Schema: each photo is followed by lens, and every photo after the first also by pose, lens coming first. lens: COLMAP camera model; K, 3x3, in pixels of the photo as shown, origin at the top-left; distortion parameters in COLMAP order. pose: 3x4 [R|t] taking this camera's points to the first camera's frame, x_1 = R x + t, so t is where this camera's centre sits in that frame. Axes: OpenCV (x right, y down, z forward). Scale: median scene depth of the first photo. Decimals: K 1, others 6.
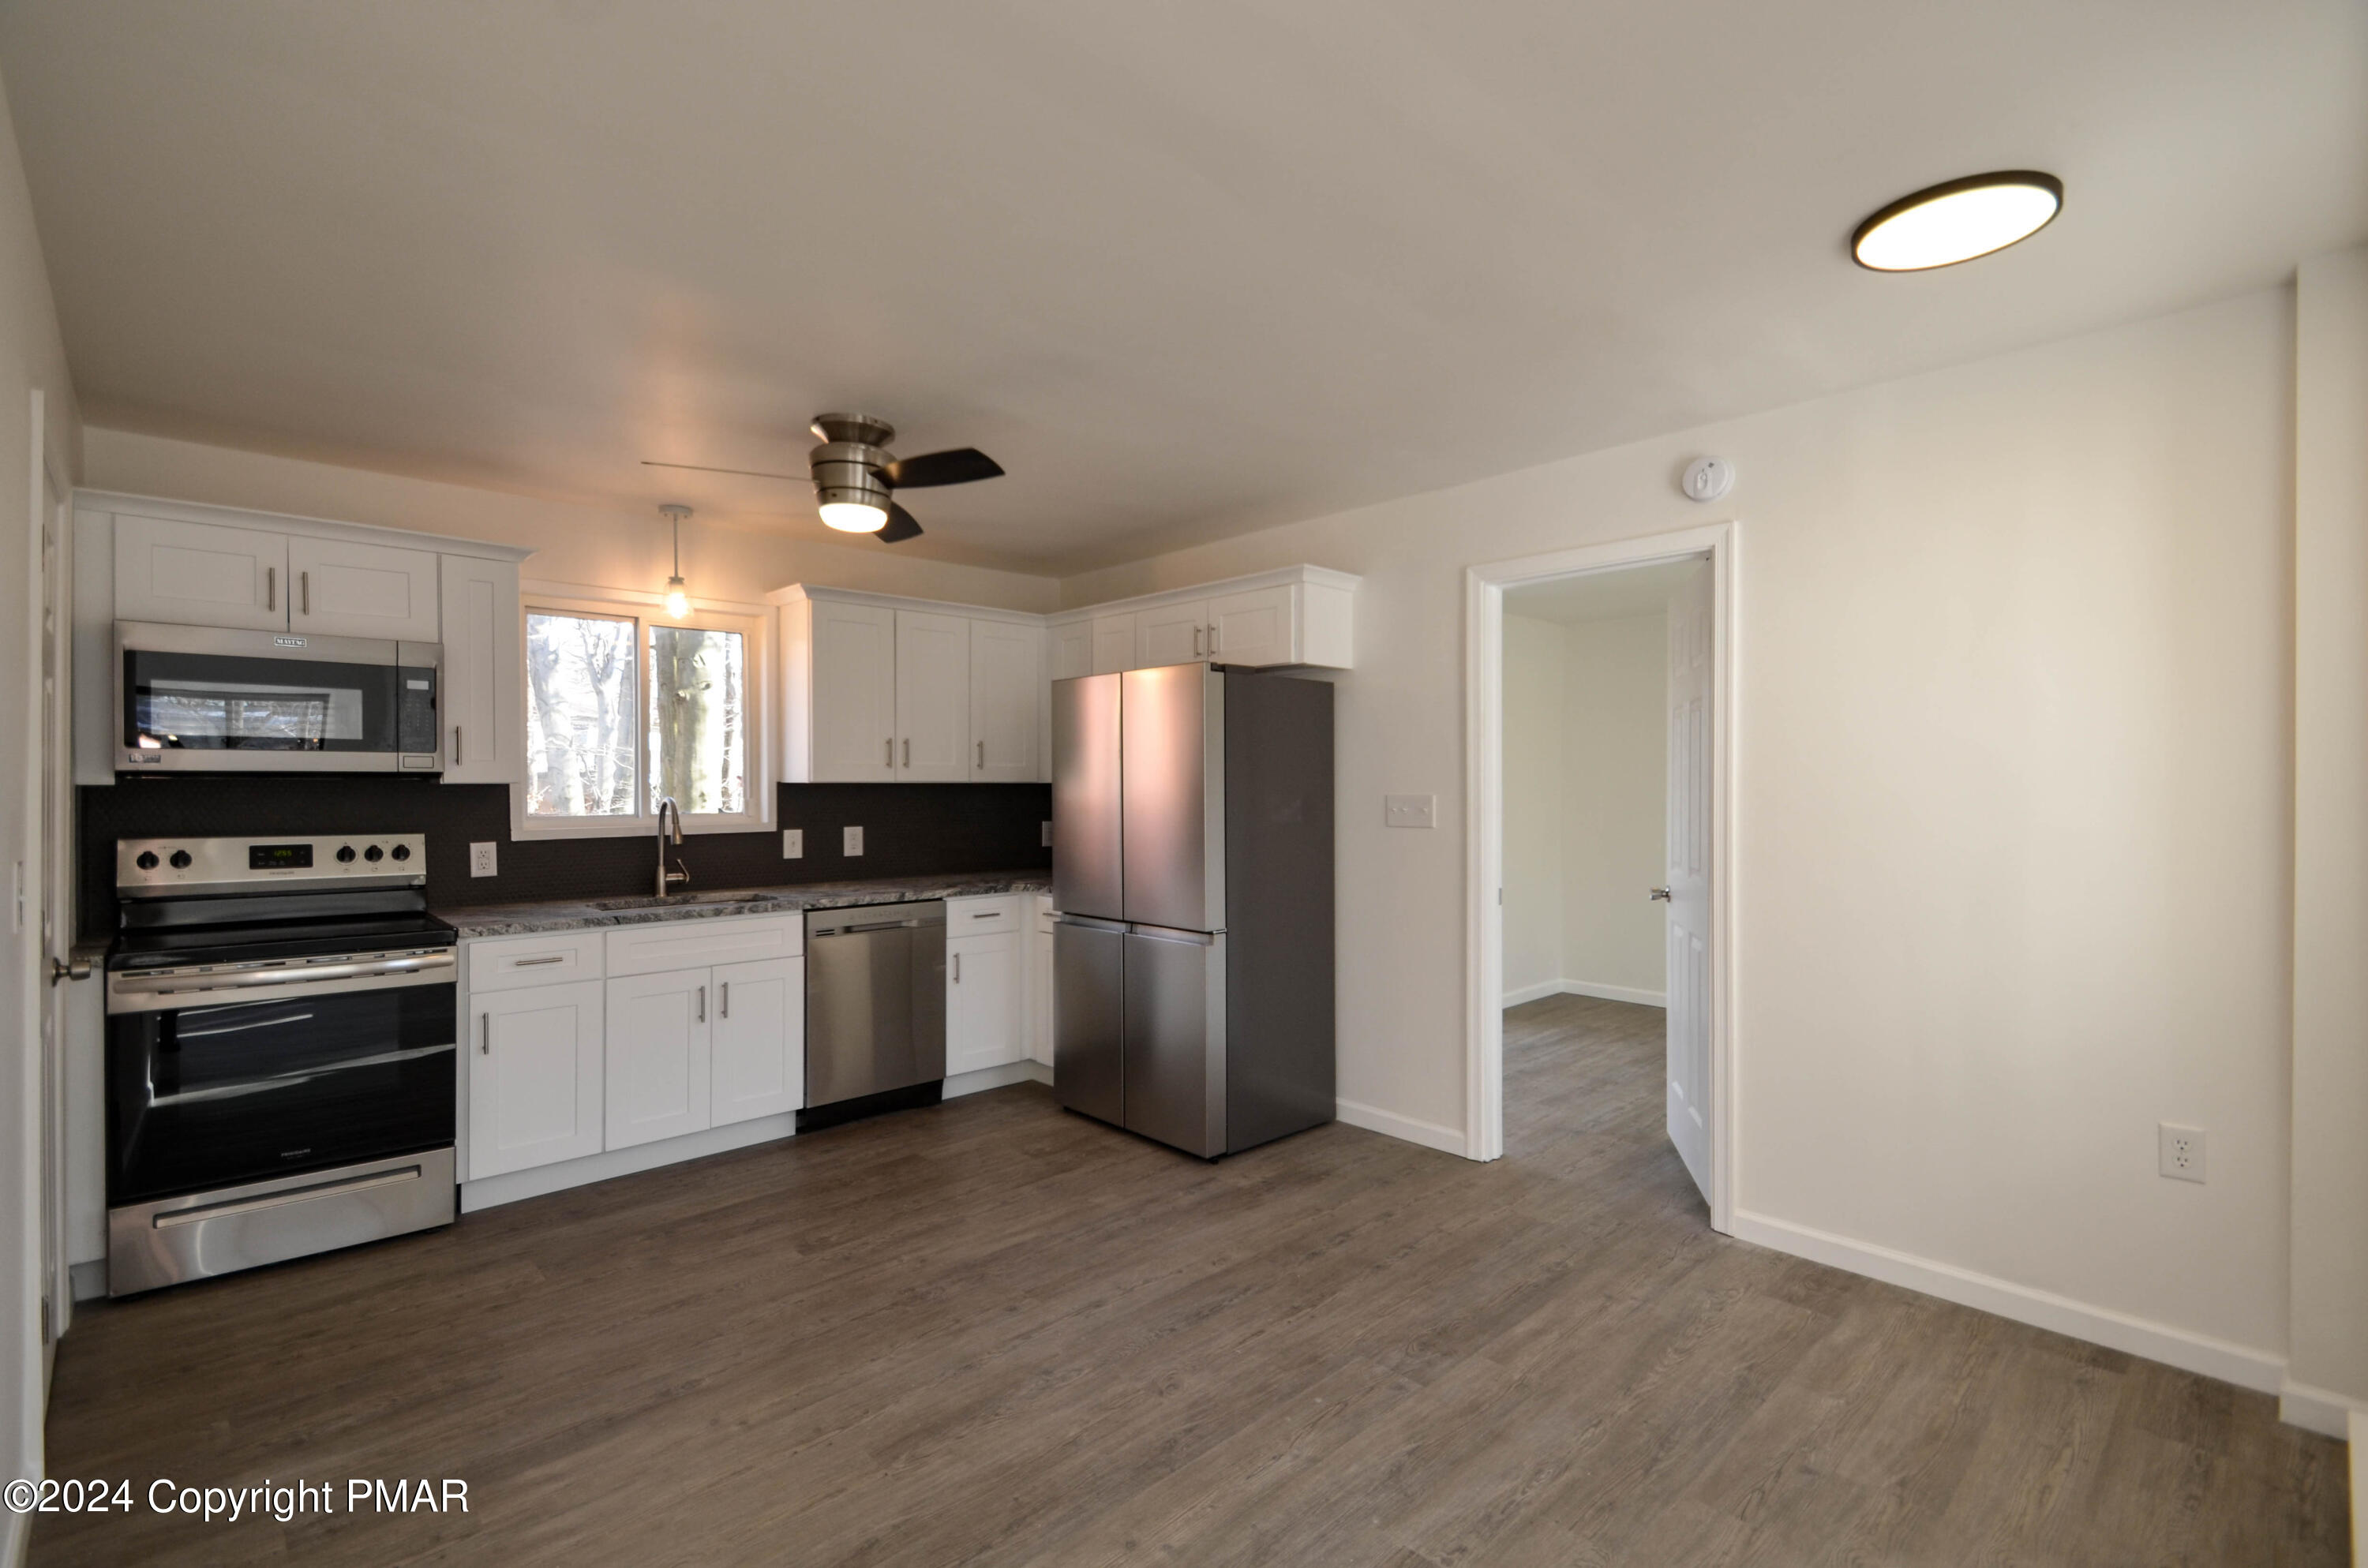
lens RADIAL K [[1047.7, 0, 1184.0], [0, 1047.7, 784.0], [0, 0, 1]] dist [0.020193, -0.015351]
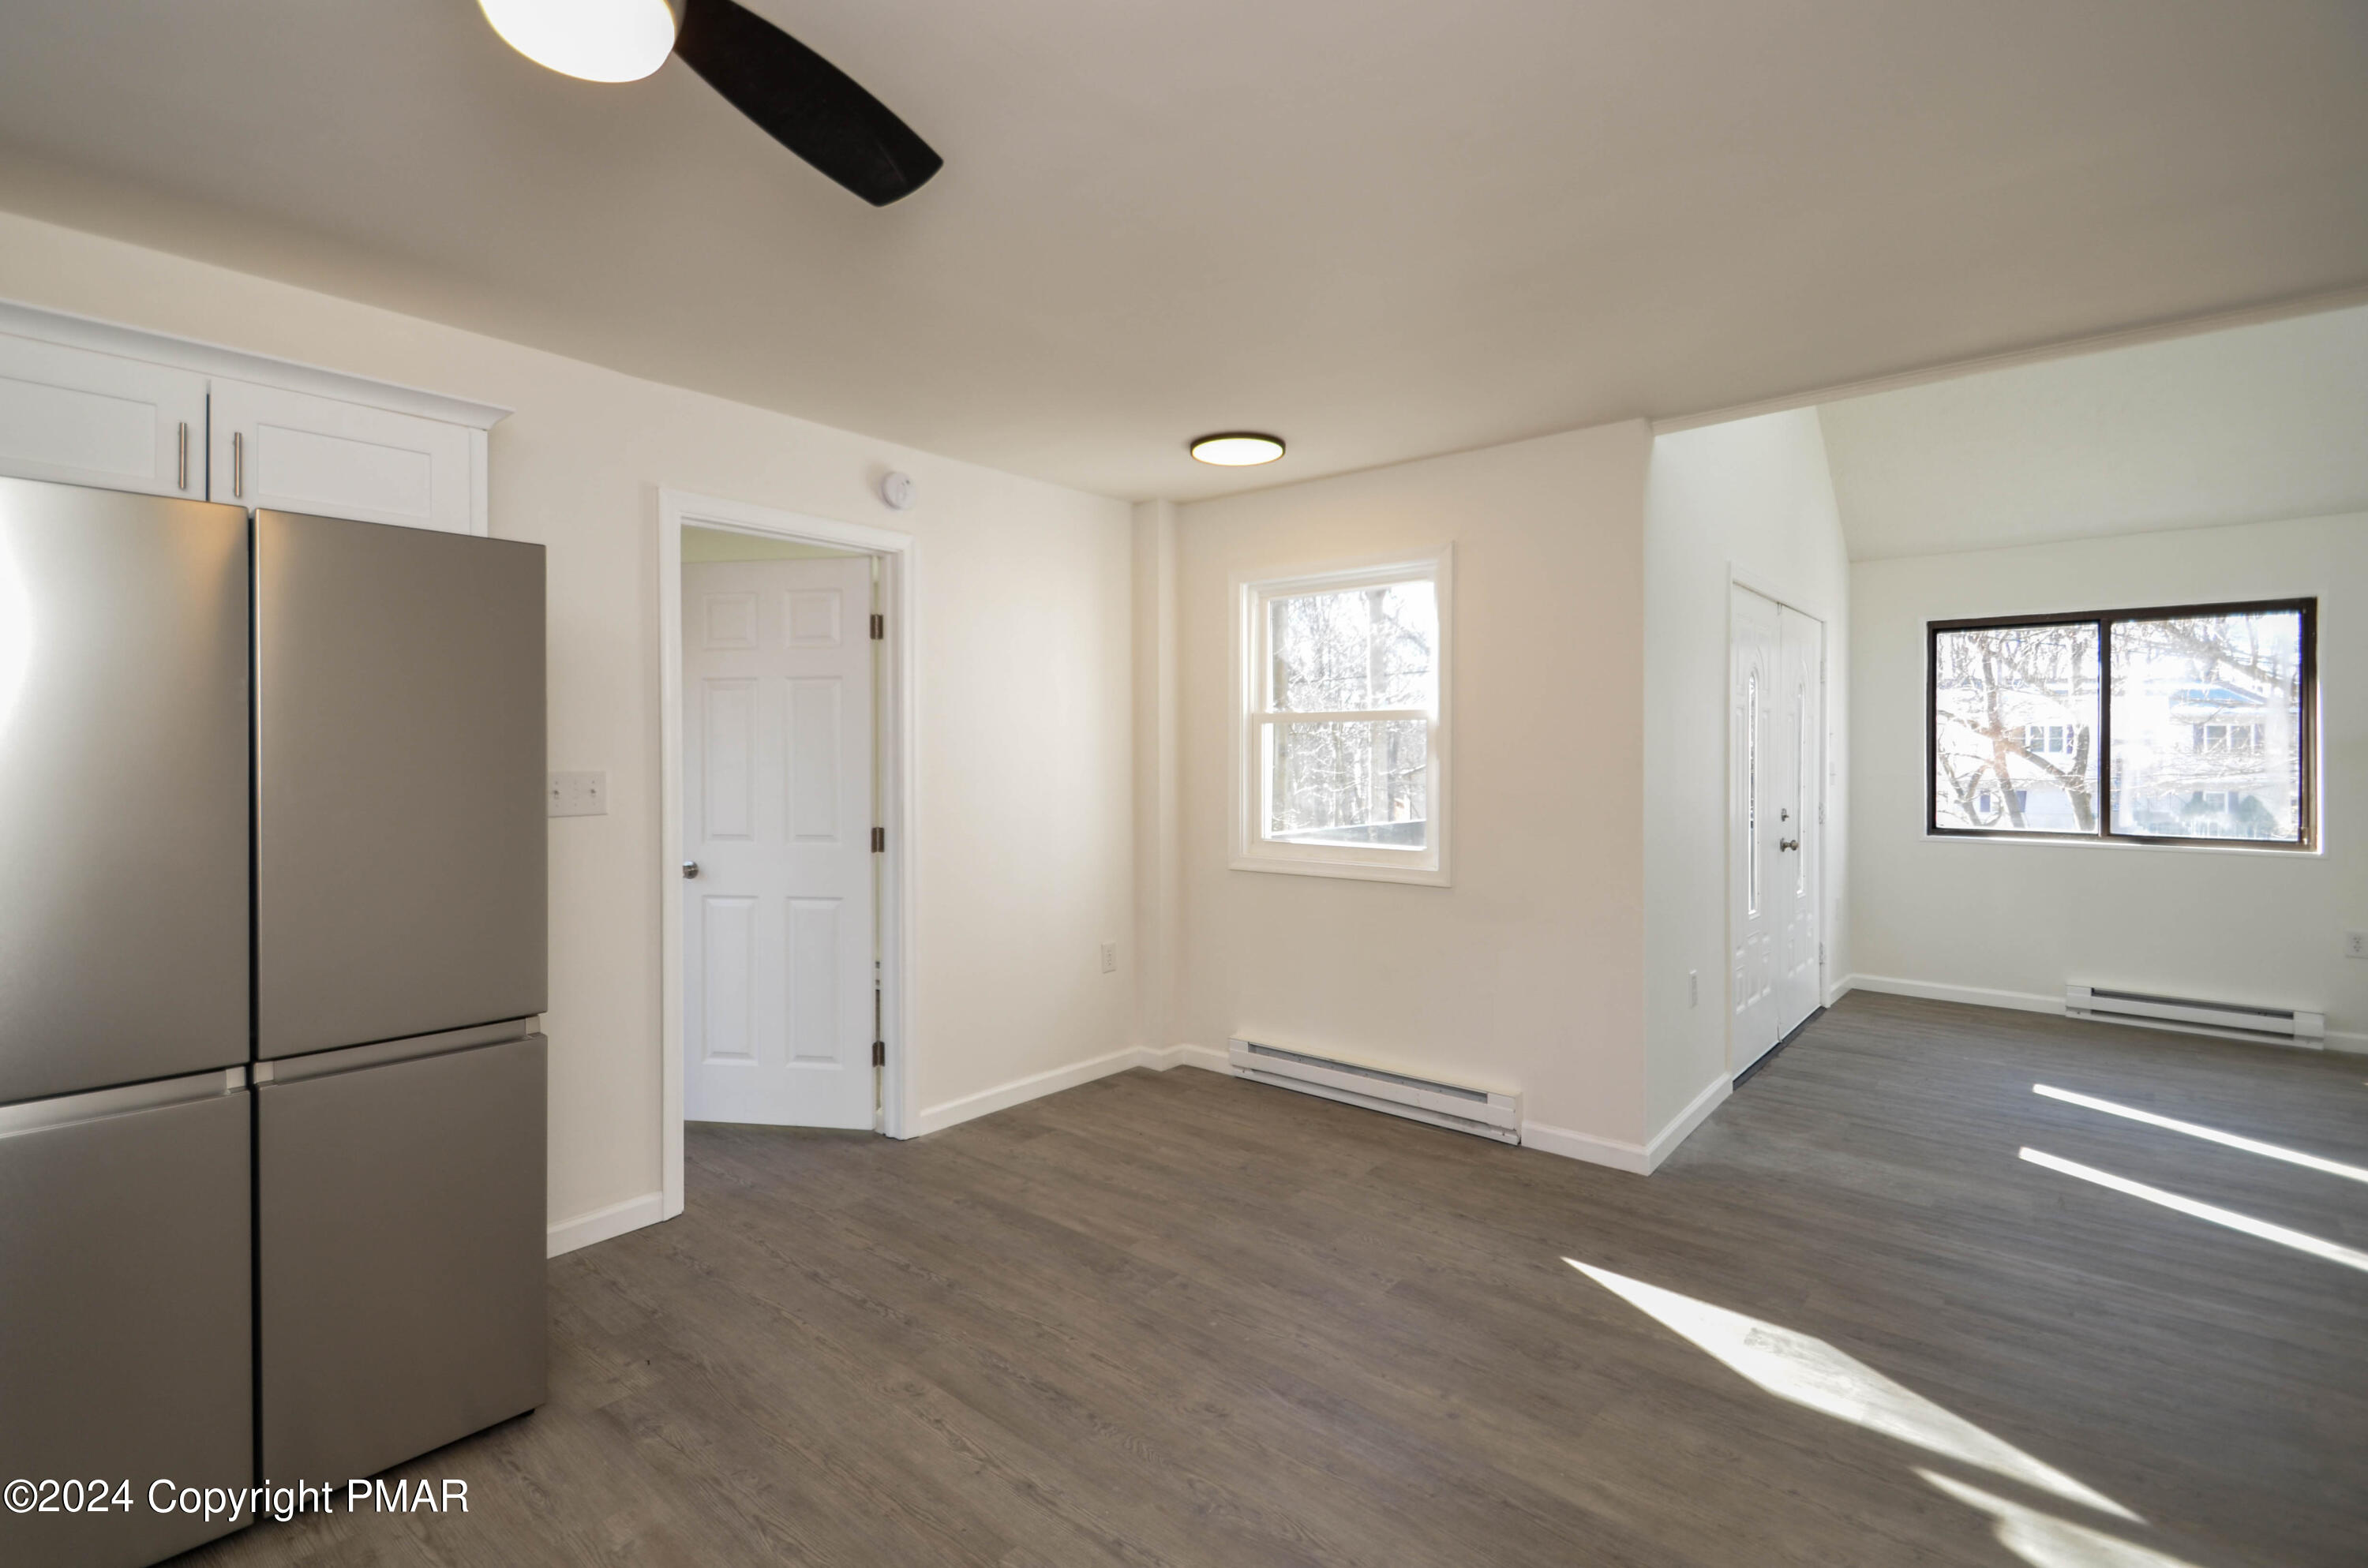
lens RADIAL K [[1075.5, 0, 1165.7], [0, 1075.5, 762.1], [0, 0, 1]] dist [0.031424, -0.025030]
pose [[-0.100775, -0.009795, 0.994861, -0.740812], [-0.000409, 0.999952, 0.009803, 0.000111], [-0.994909, 0.000581, -0.100775, 0.892658]]
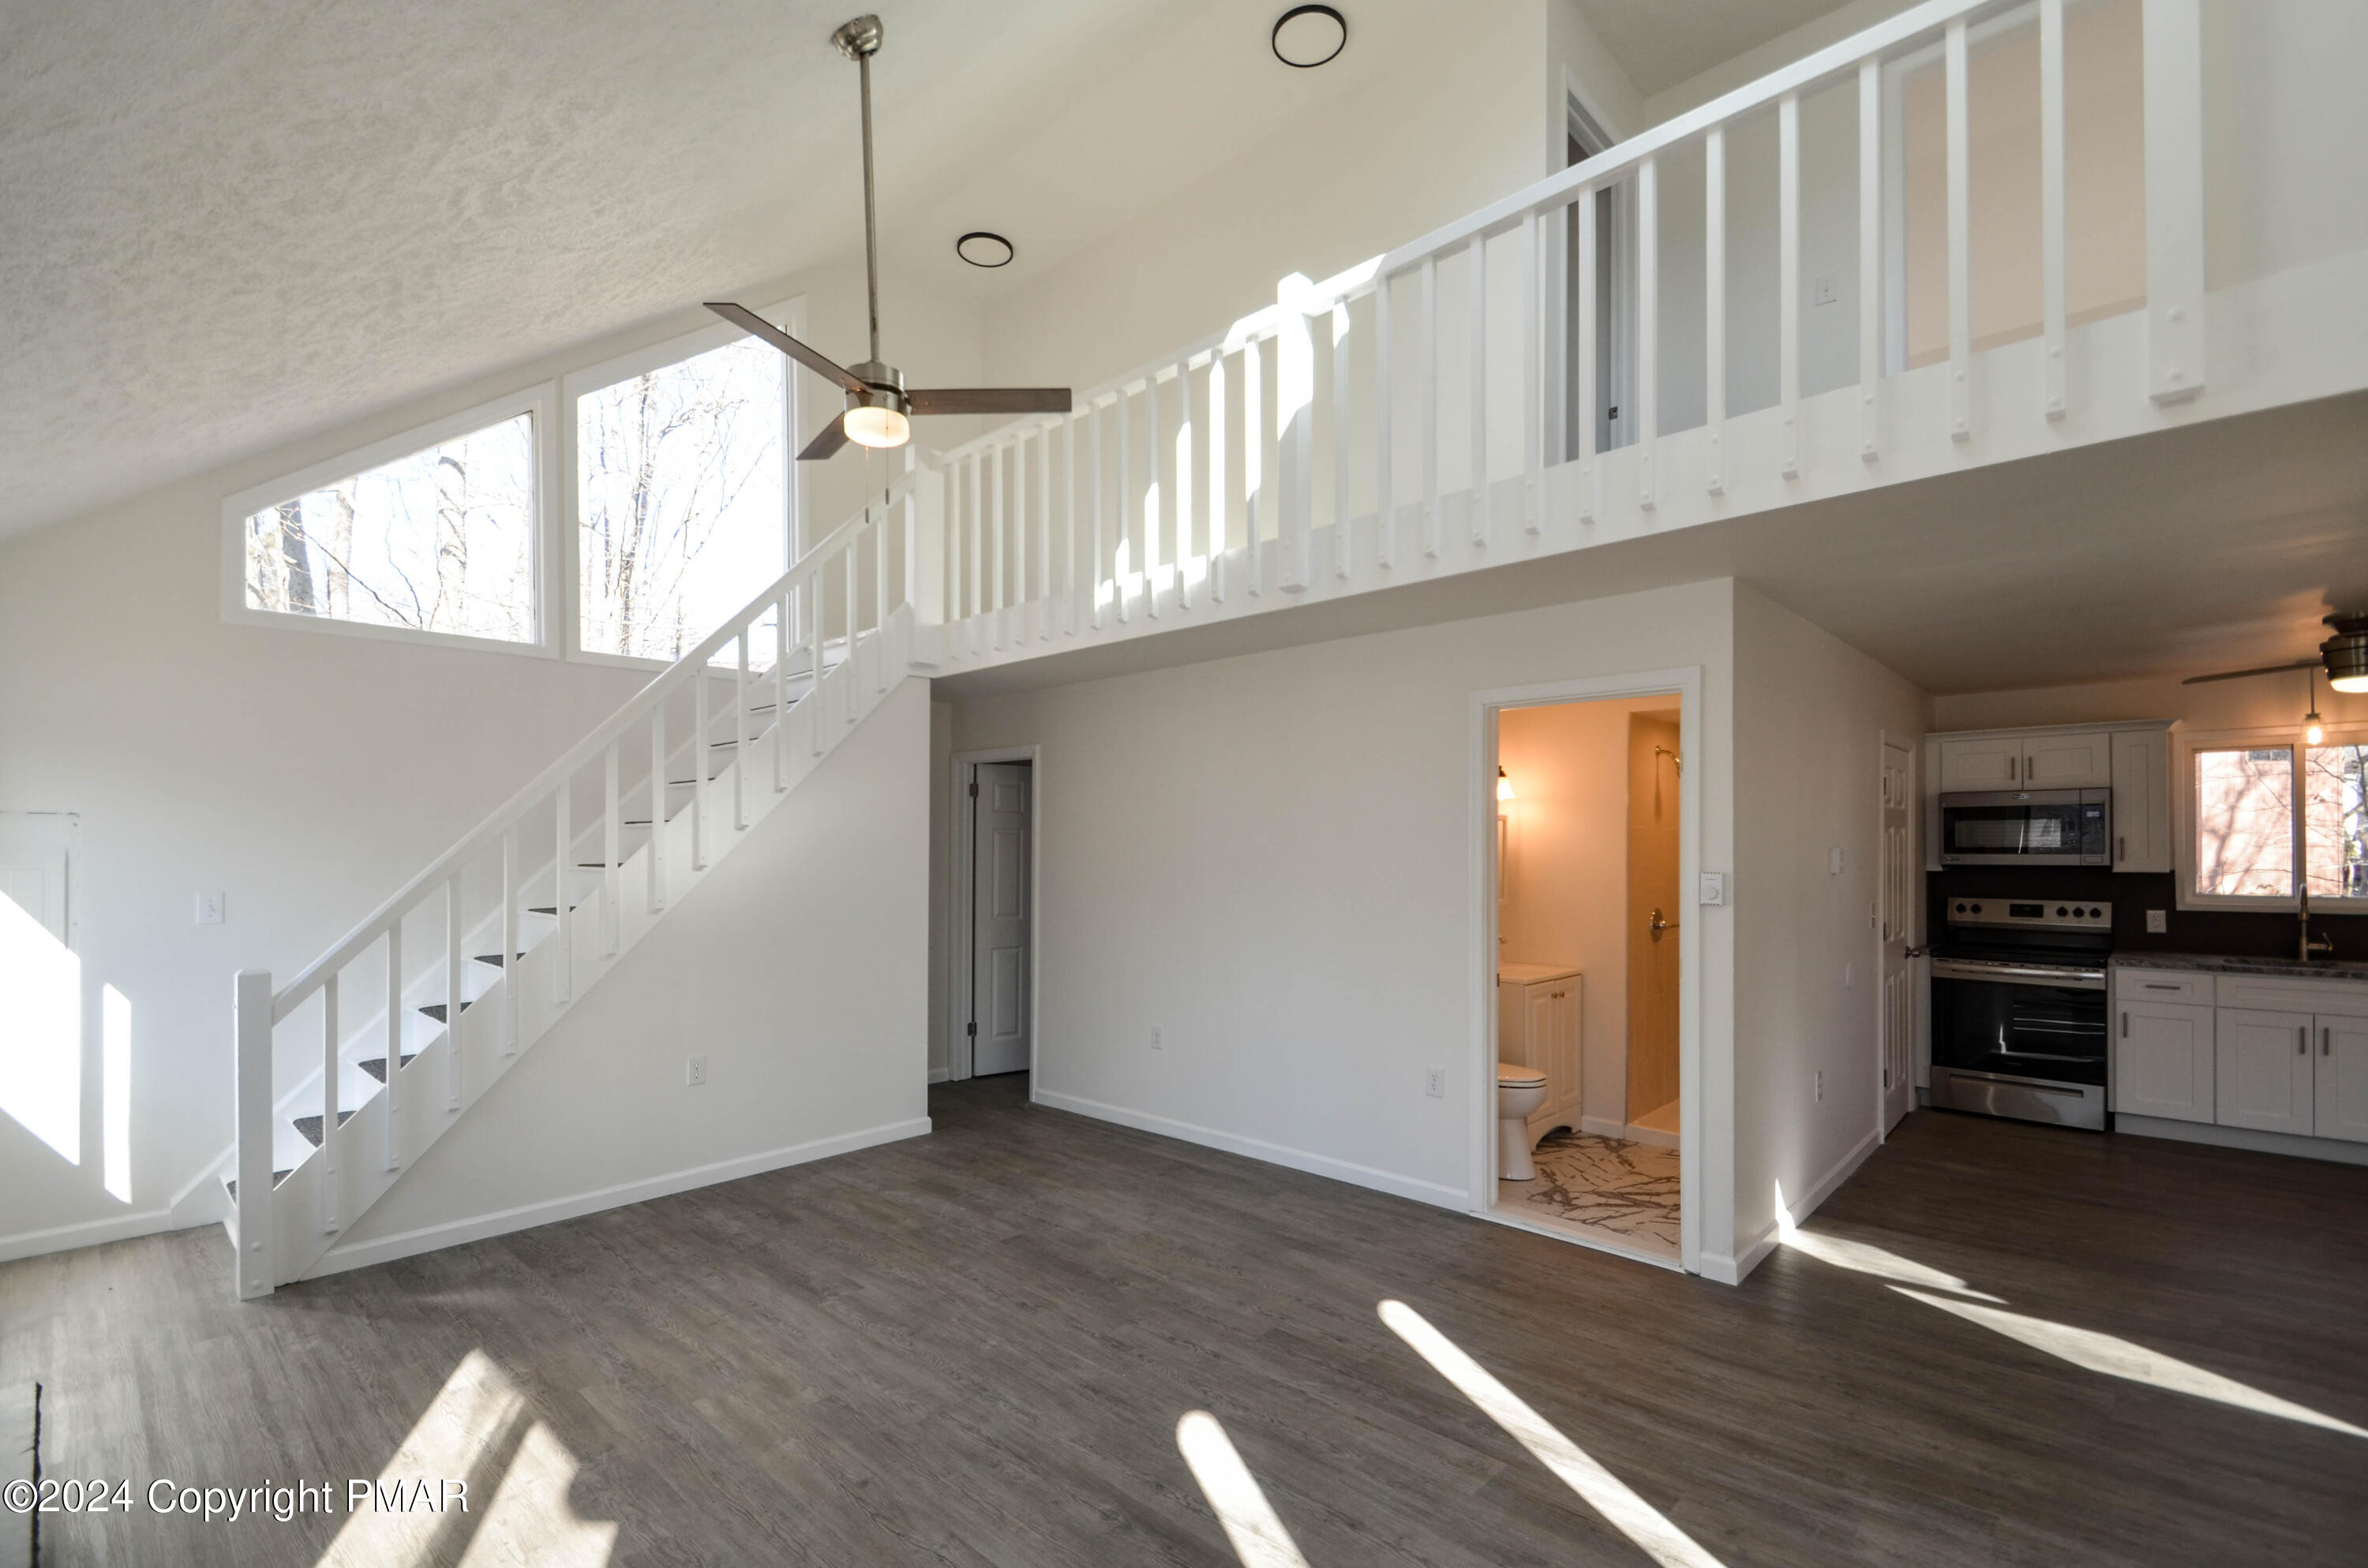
lens RADIAL K [[1045.7, 0, 1191.8], [0, 1045.7, 844.2], [0, 0, 1]] dist [0.019226, -0.016316]
pose [[0.054878, -0.002281, -0.998490, 1.000772], [0.003145, 0.999993, -0.002111, -0.053295], [0.998488, -0.003024, 0.054885, -0.611949]]
